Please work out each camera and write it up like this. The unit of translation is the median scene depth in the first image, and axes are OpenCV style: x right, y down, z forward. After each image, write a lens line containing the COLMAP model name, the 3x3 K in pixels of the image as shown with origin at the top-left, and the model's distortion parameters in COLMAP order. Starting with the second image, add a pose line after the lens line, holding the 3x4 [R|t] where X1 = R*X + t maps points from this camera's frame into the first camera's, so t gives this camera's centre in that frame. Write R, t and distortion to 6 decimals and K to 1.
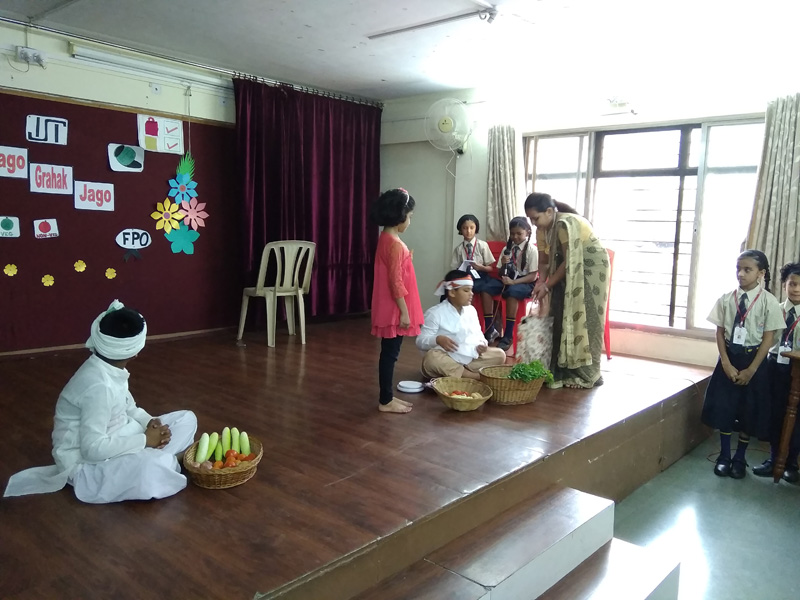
lens RADIAL K [[646.5, 0, 395.8], [0, 646.5, 300.2], [0, 0, 1]] dist [0.097043, -0.158077]
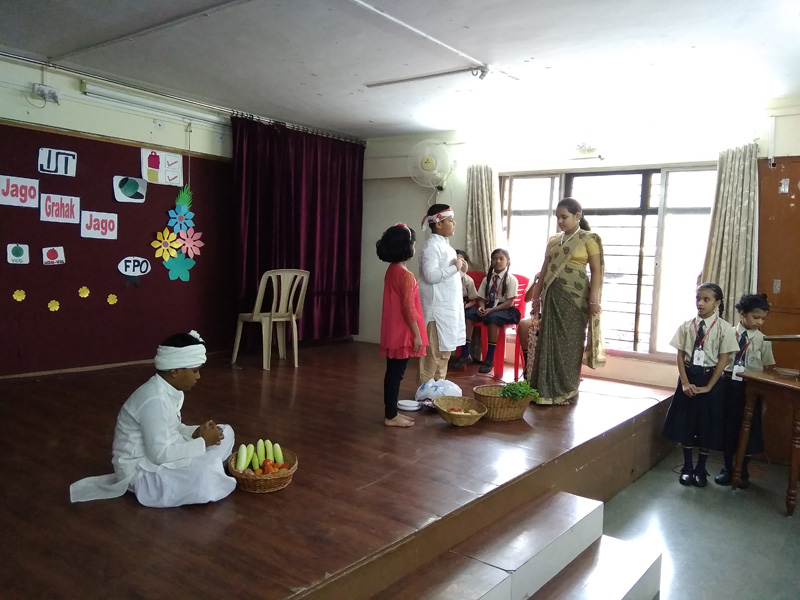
lens RADIAL K [[646.5, 0, 395.7], [0, 646.5, 300.9], [0, 0, 1]] dist [0.097043, -0.158077]
pose [[0.997360, 0.006439, 0.072330, -0.060917], [-0.003502, 0.999167, -0.040653, 0.002395], [-0.072531, 0.040293, 0.996552, -0.068061]]
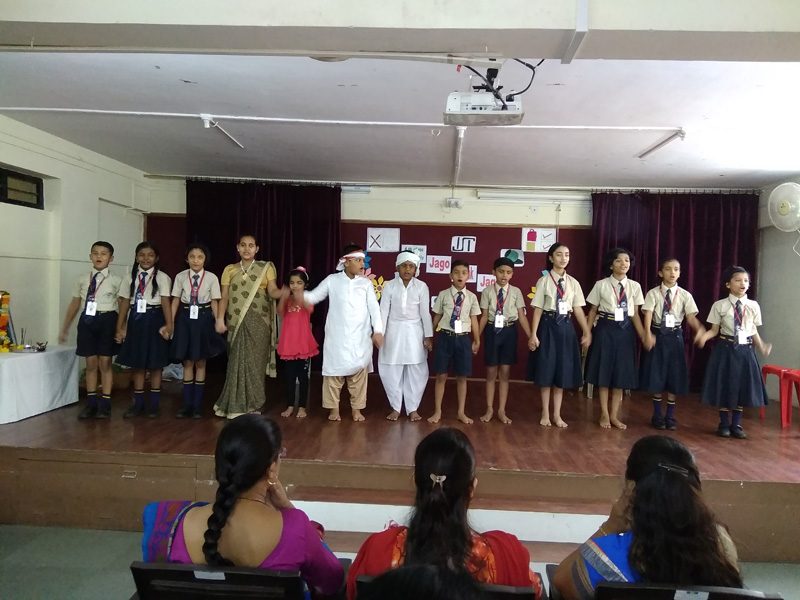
lens RADIAL K [[646.5, 0, 394.3], [0, 646.5, 301.9], [0, 0, 1]] dist [0.097043, -0.158077]
pose [[0.612844, 0.008280, -0.790161, 0.590840], [-0.104989, 0.991933, -0.071035, 0.016631], [0.783199, 0.126491, 0.608769, -0.100267]]
